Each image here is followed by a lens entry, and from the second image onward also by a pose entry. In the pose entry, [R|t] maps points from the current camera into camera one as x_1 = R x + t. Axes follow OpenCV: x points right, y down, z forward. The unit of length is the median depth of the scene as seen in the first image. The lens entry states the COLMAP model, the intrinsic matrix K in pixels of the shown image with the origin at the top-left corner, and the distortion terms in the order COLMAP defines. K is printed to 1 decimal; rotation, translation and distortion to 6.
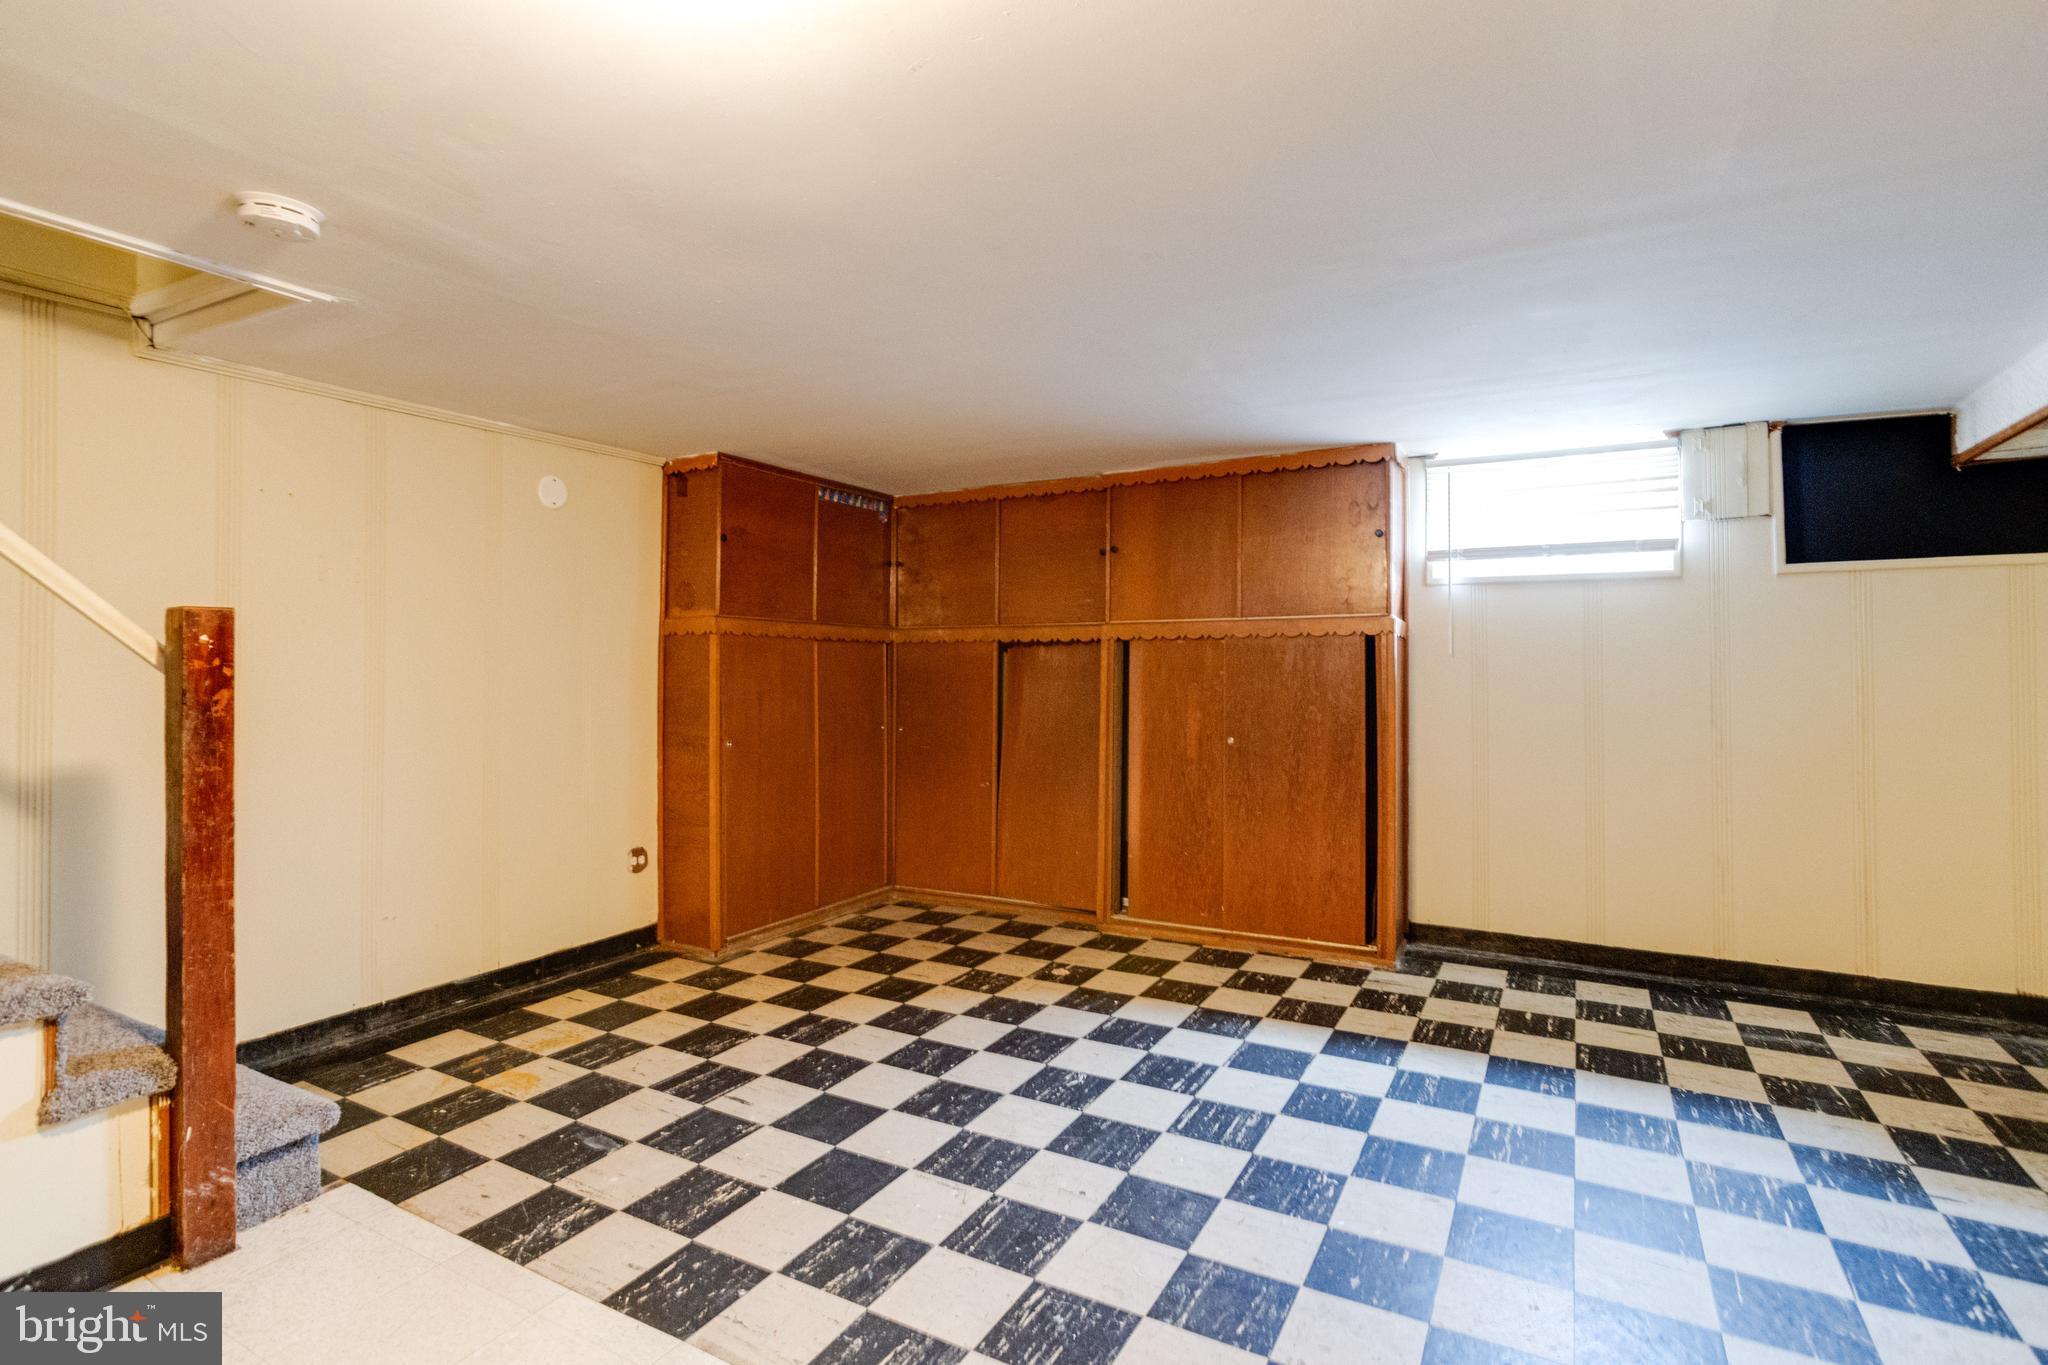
lens RADIAL K [[992.9, 0, 1009.8], [0, 992.9, 651.1], [0, 0, 1]] dist [-0.041836, 0.024504]
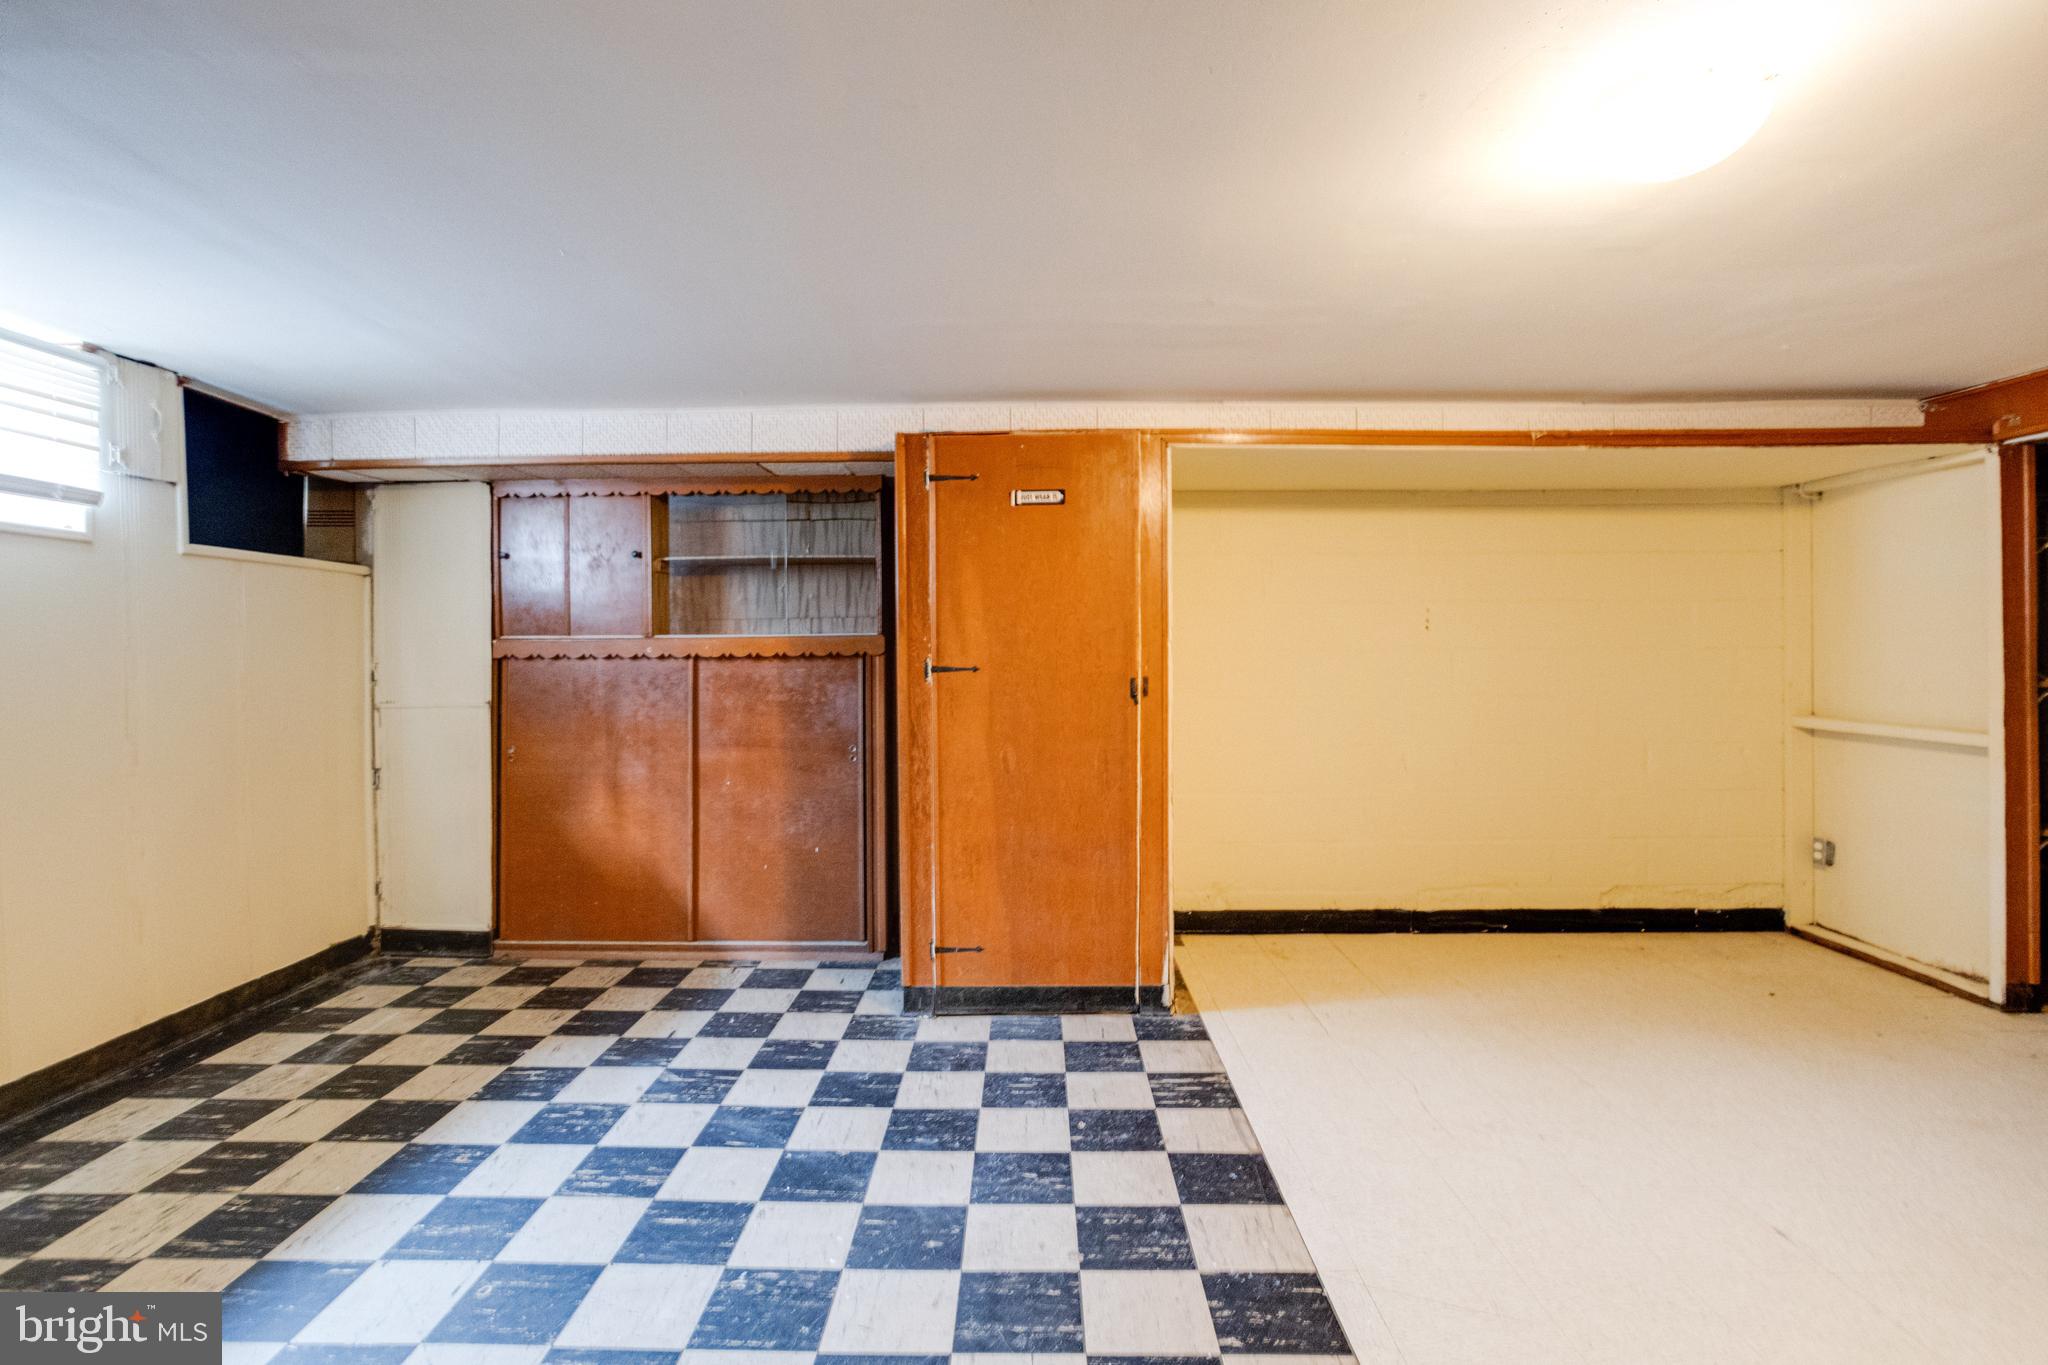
lens RADIAL K [[992.9, 0, 1029.4], [0, 992.9, 672.0], [0, 0, 1]] dist [-0.041836, 0.024504]
pose [[-0.495689, -0.012168, 0.868415, -0.409095], [-0.003768, 0.999923, 0.011860, 0.014419], [-0.868492, 0.002606, -0.495697, 0.969251]]
